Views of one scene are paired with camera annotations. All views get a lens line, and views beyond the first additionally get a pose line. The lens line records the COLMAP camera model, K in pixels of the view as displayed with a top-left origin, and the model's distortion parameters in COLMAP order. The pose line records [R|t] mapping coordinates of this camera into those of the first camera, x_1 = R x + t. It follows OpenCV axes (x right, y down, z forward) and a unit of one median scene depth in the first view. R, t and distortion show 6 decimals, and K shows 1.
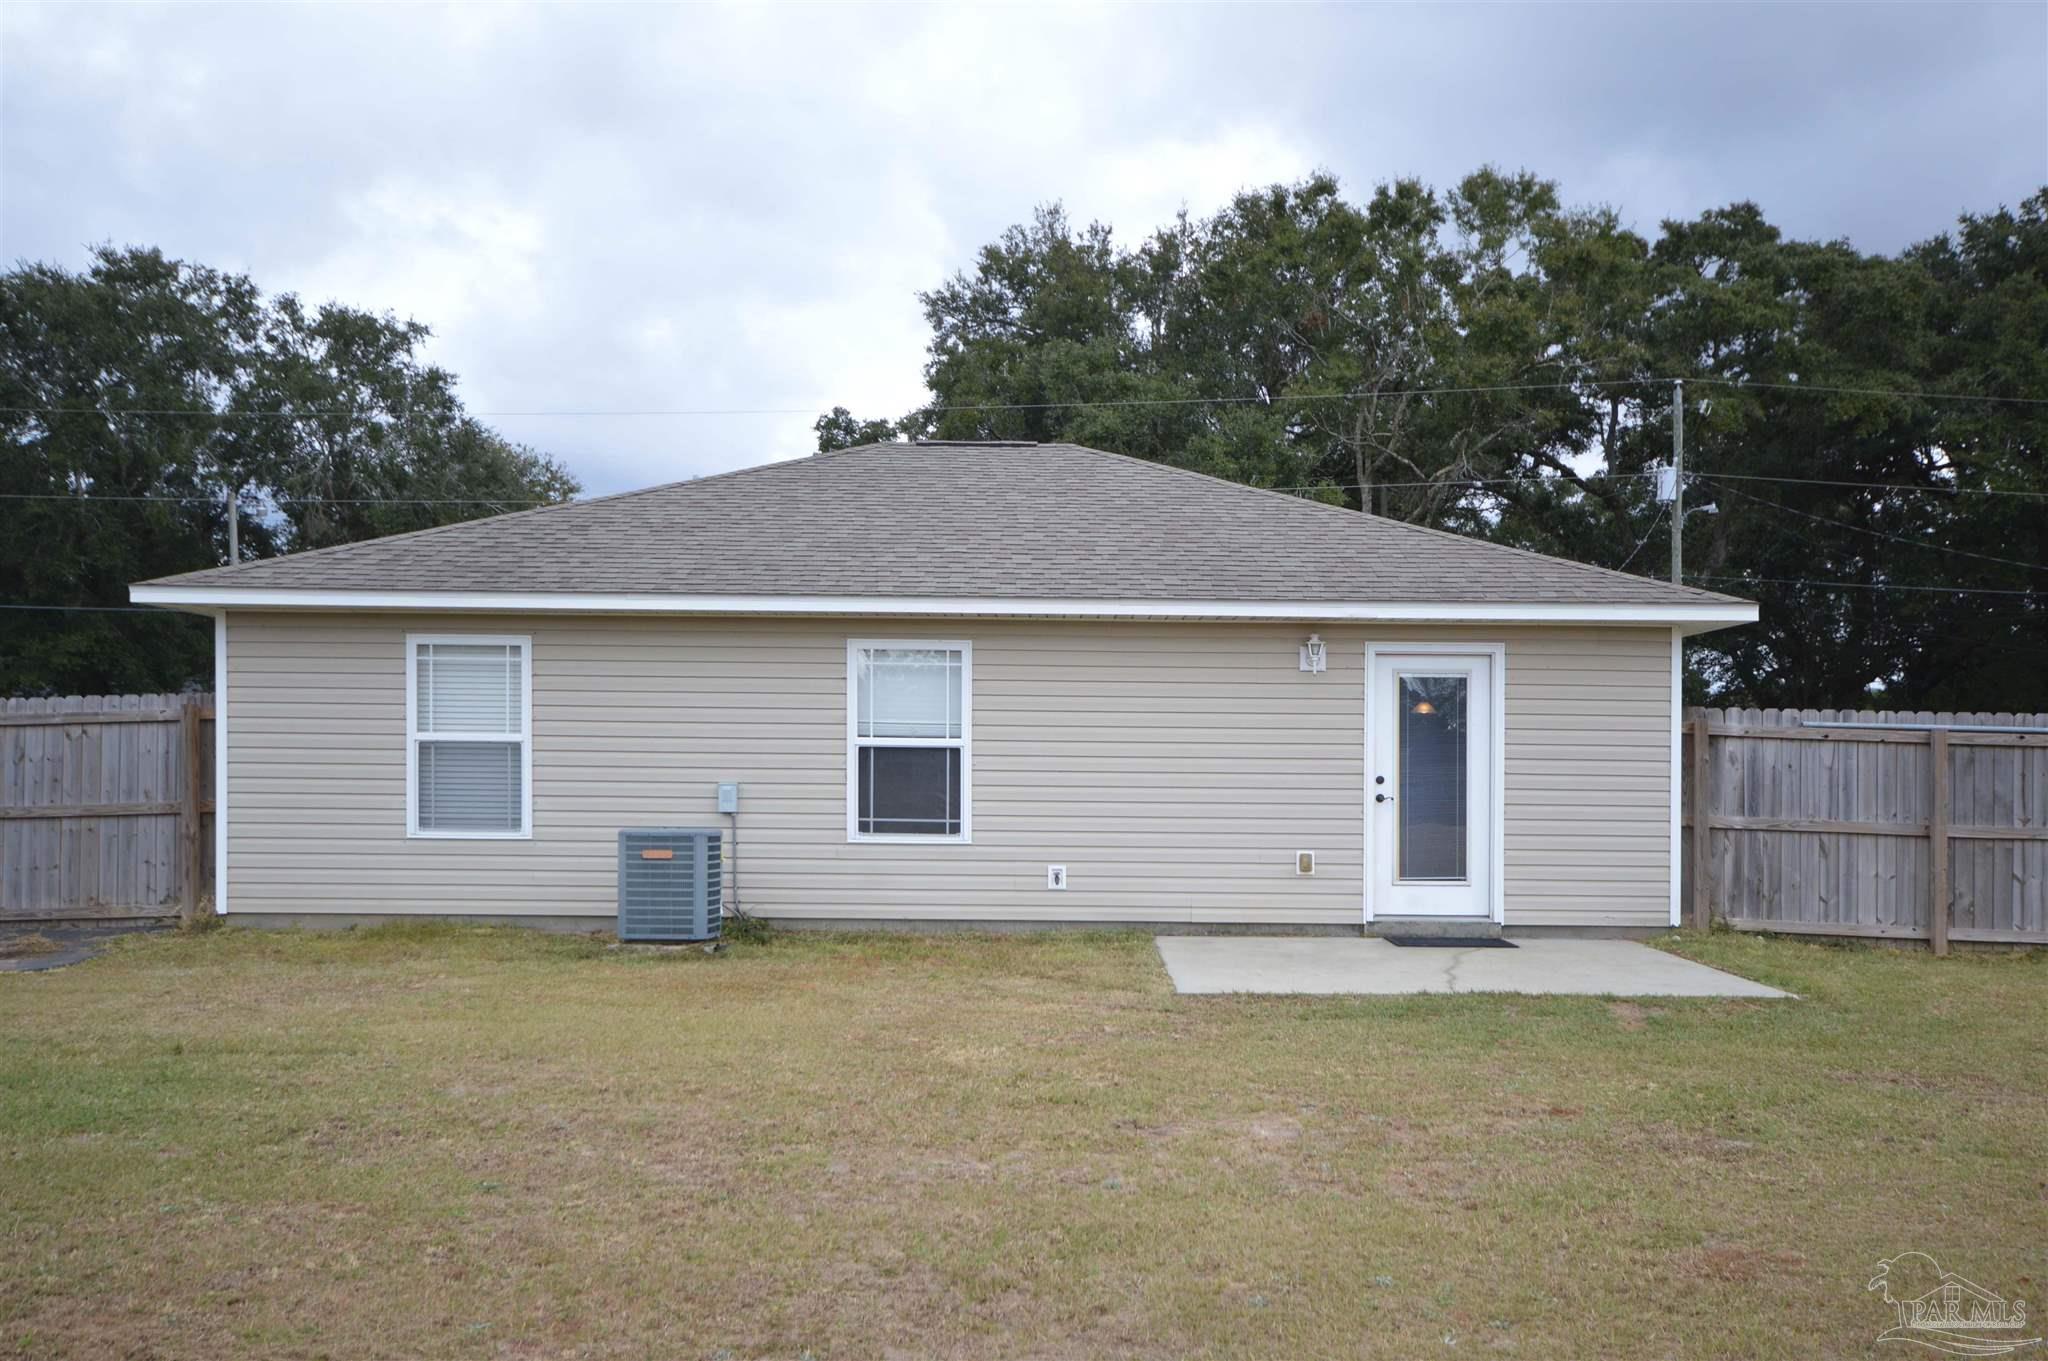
lens RADIAL K [[1749.0, 0, 1055.8], [0, 1749.0, 698.0], [0, 0, 1]] dist [0.011346, 0.016697]
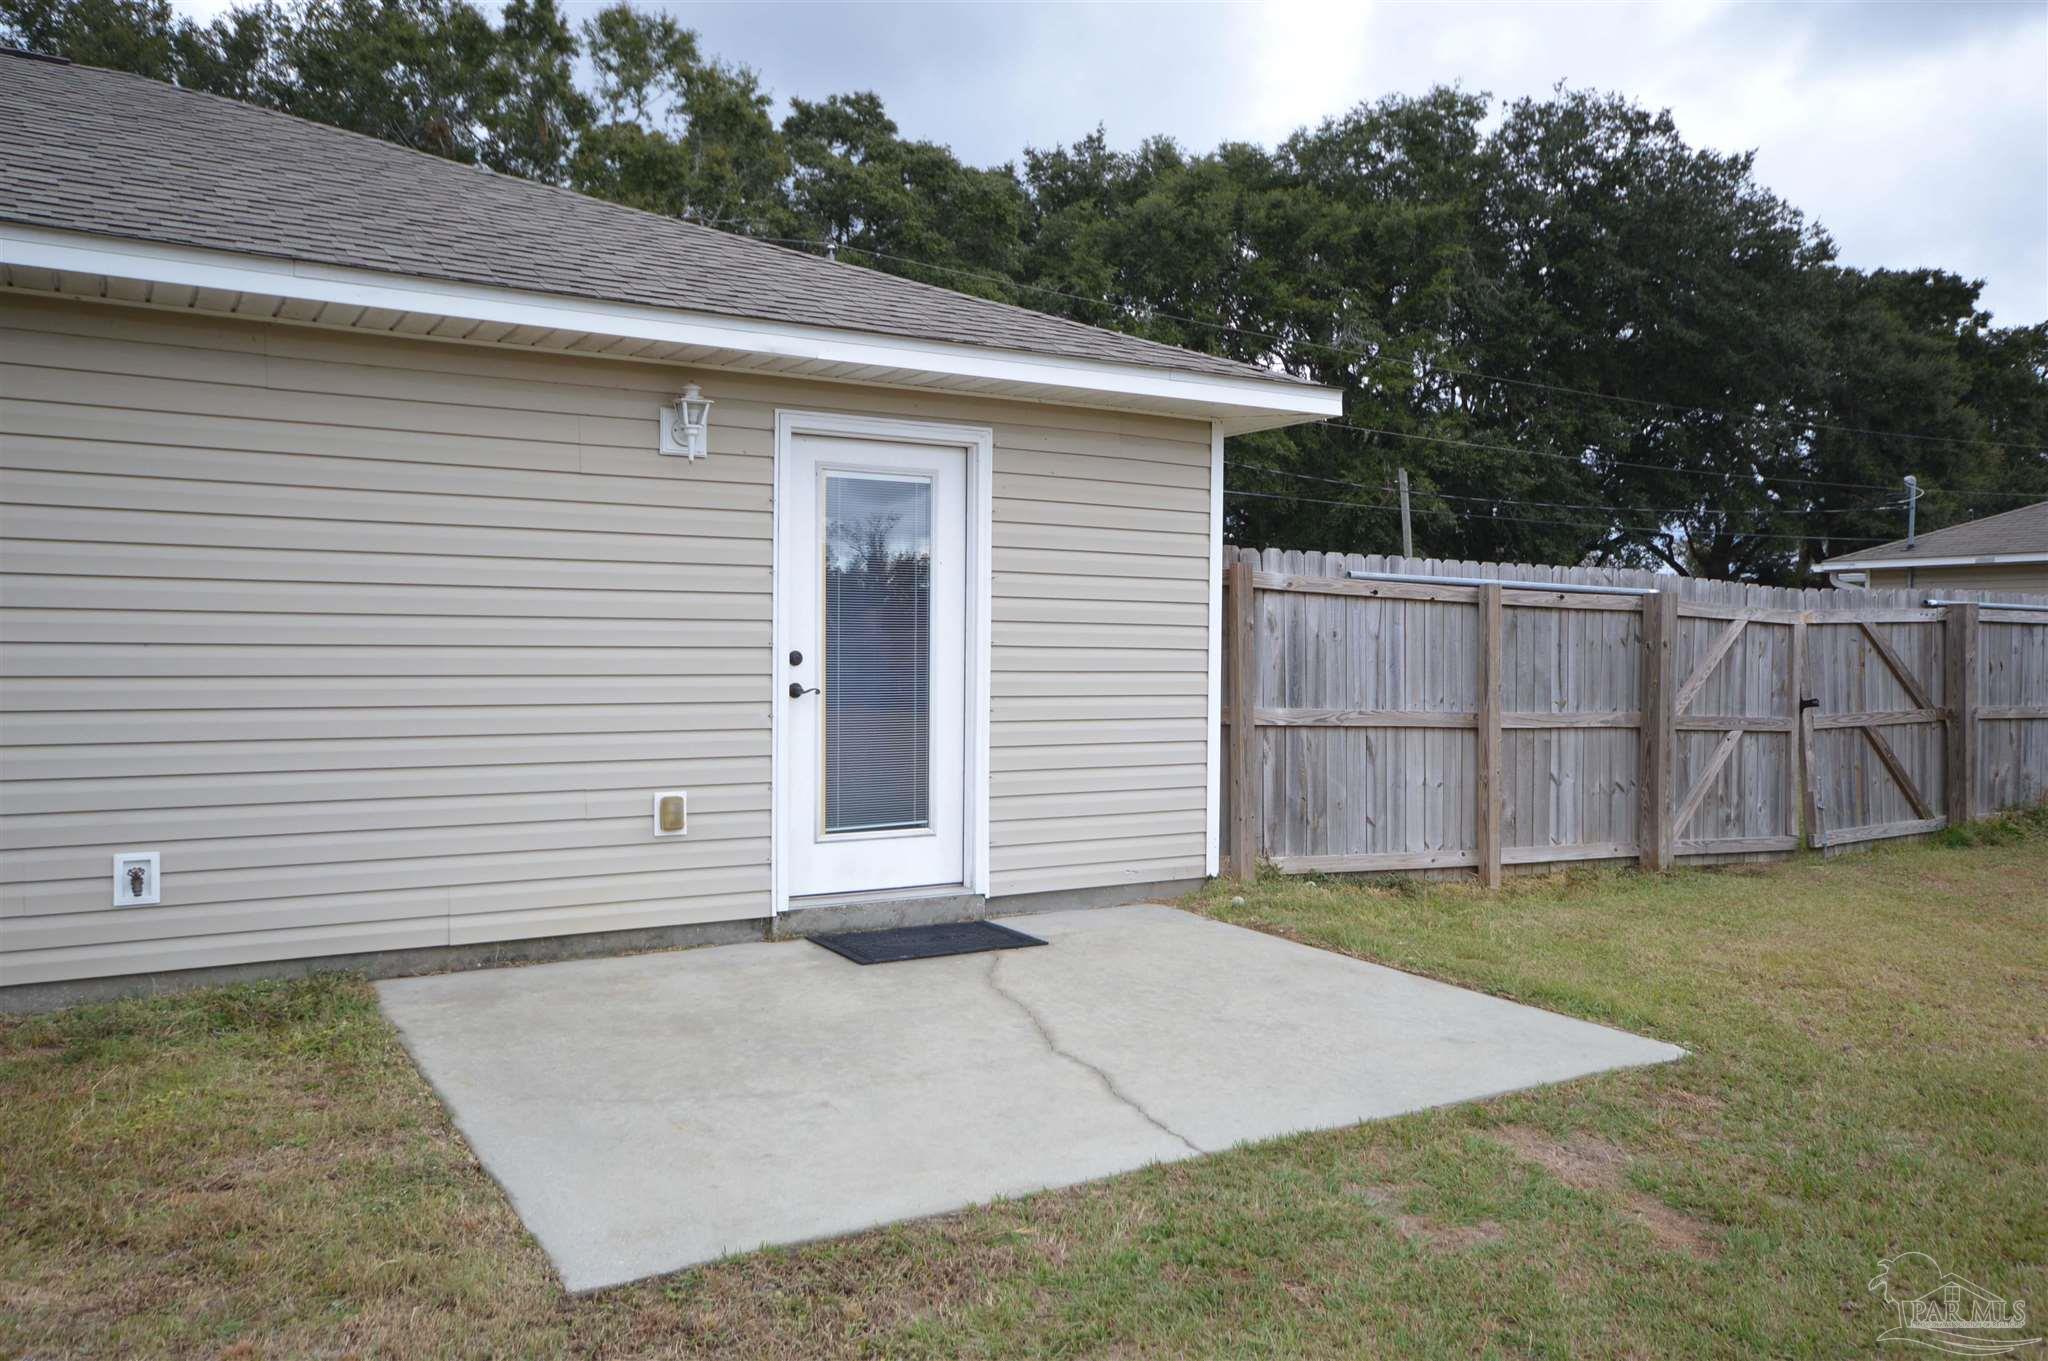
lens RADIAL K [[1602.4, 0, 1026.7], [0, 1602.4, 650.2], [0, 0, 1]] dist [0.028652, 0.003333]
pose [[0.867214, -0.004513, 0.497915, -0.002095], [-0.019671, 0.998868, 0.043314, 0.005643], [-0.497546, -0.047358, 0.866144, 0.142721]]
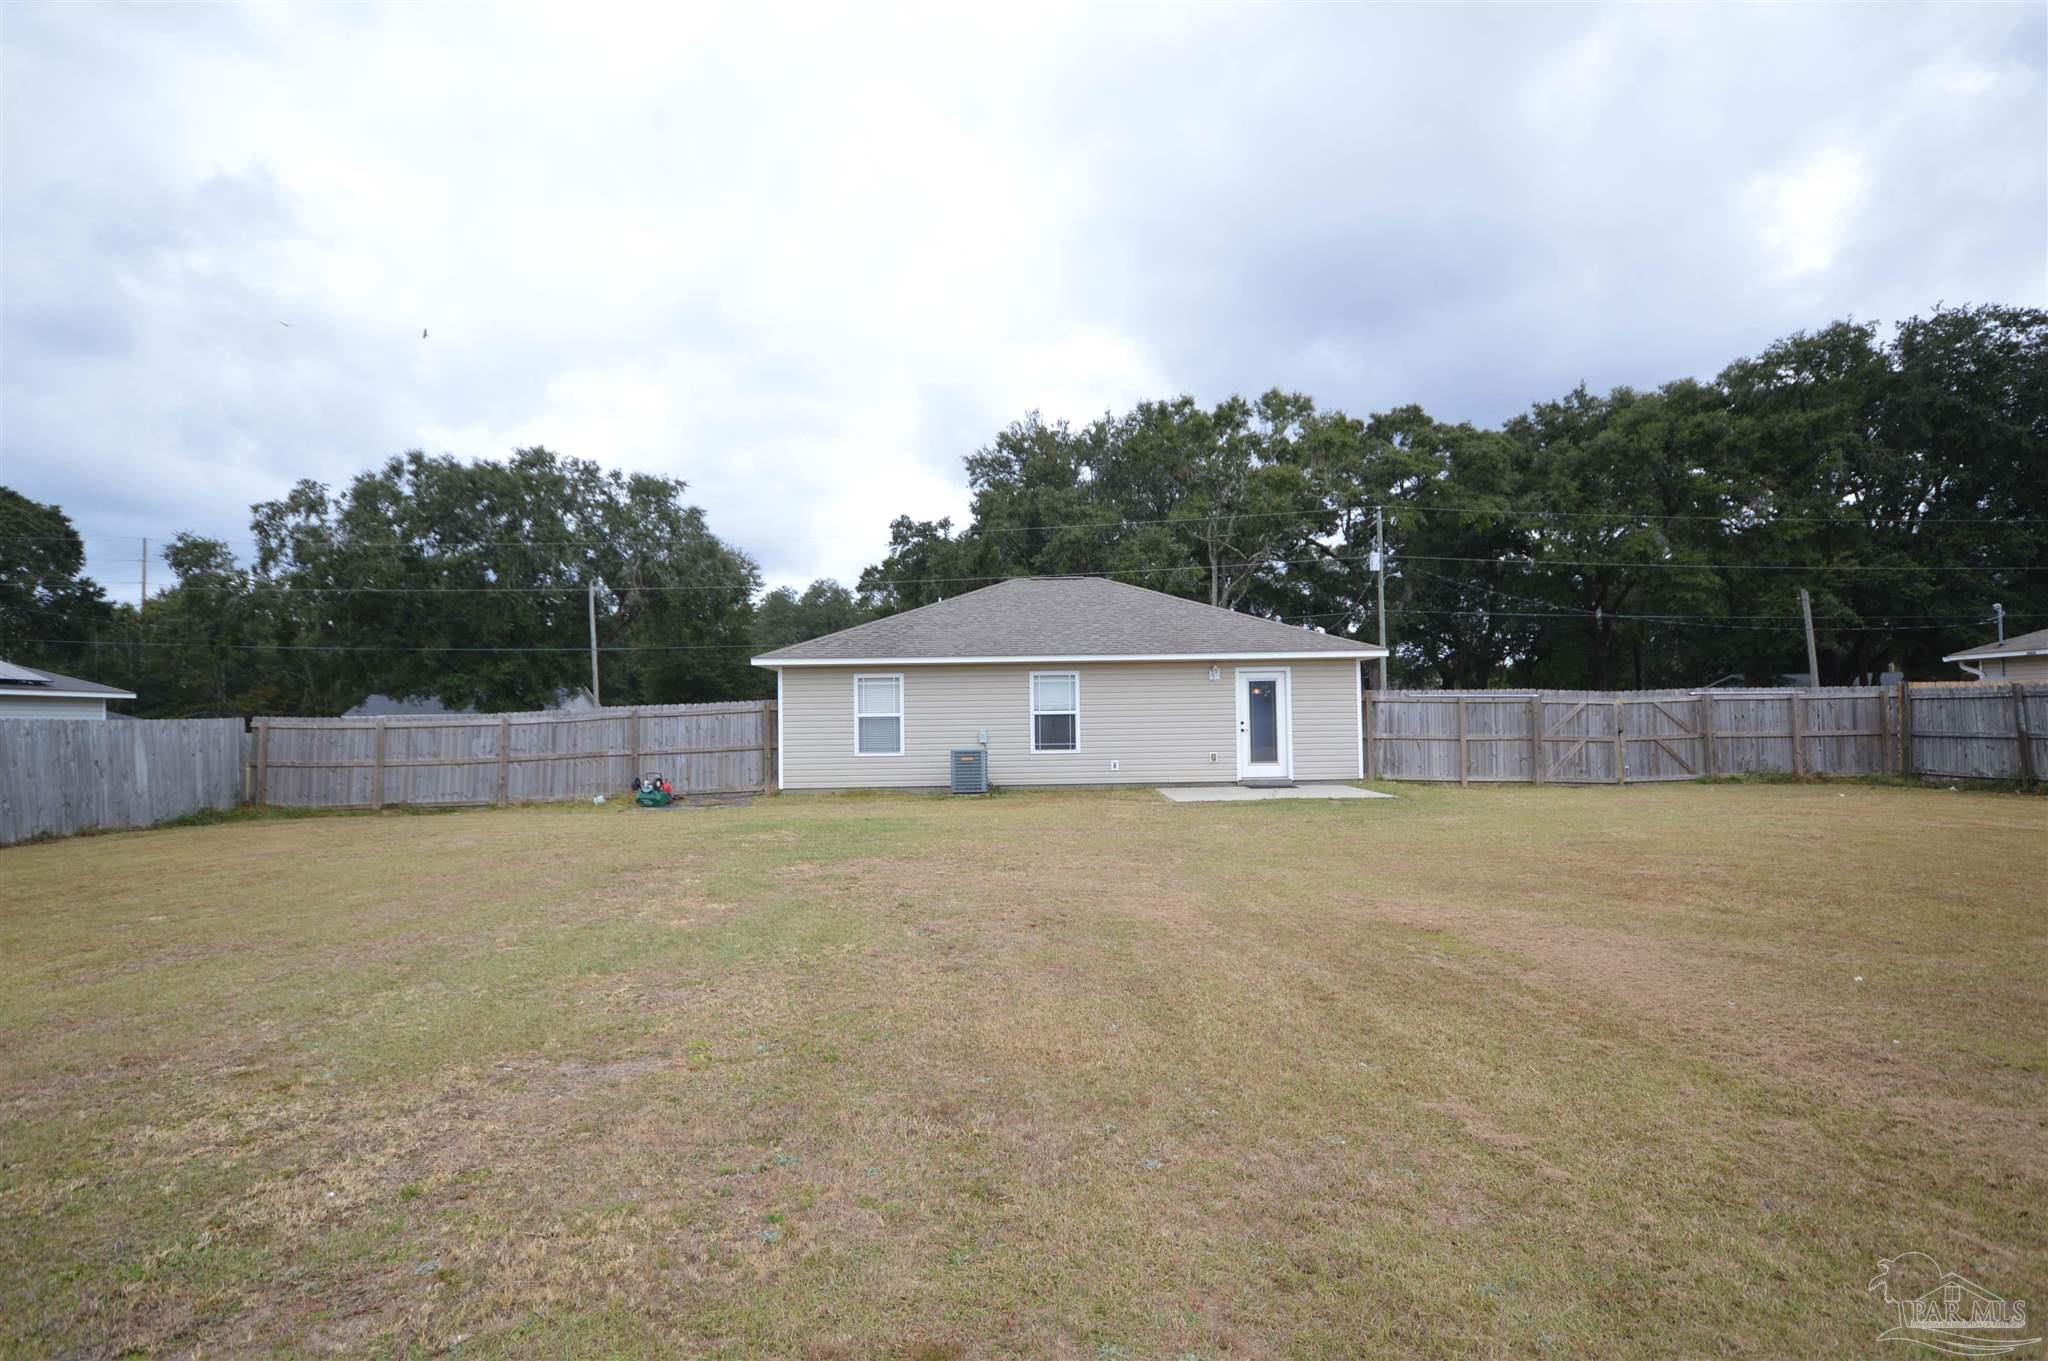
lens RADIAL K [[1096.9, 0, 1077.1], [0, 1096.9, 655.3], [0, 0, 1]] dist [0.003724, -0.000885]
pose [[0.998120, -0.022681, 0.056937, -0.037288], [0.023866, 0.999511, -0.020210, -0.006371], [-0.056450, 0.021531, 0.998173, -0.149572]]
